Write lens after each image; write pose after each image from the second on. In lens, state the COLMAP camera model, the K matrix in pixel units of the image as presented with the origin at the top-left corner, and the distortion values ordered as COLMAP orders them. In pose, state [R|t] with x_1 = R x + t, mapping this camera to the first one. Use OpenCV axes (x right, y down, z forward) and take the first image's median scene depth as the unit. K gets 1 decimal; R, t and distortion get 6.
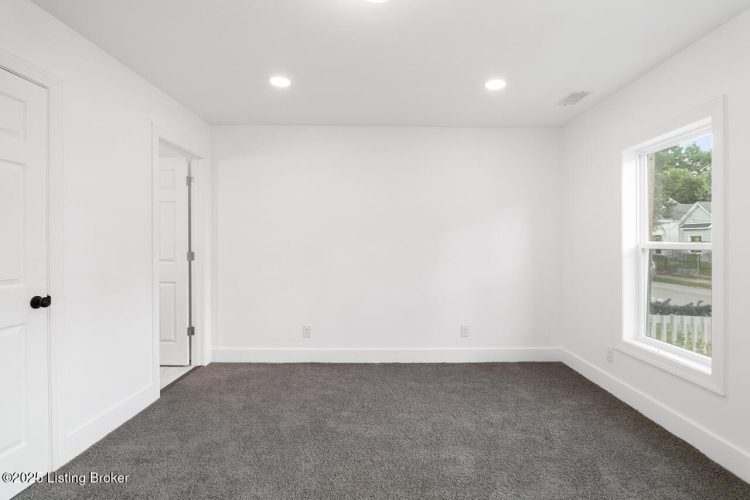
lens RADIAL K [[360.1, 0, 375.2], [0, 360.1, 248.1], [0, 0, 1]] dist [-0.002186, -0.001650]
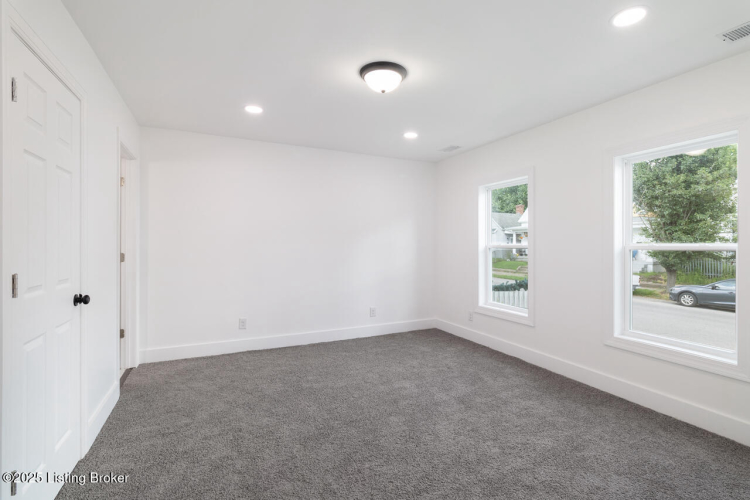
lens RADIAL K [[354.4, 0, 378.7], [0, 354.4, 248.4], [0, 0, 1]] dist [-0.002270, 0.000615]
pose [[0.906441, -0.005301, 0.422299, -0.368274], [0.004110, 0.999985, 0.003730, -0.004395], [-0.422313, -0.001646, 0.906449, -0.228616]]
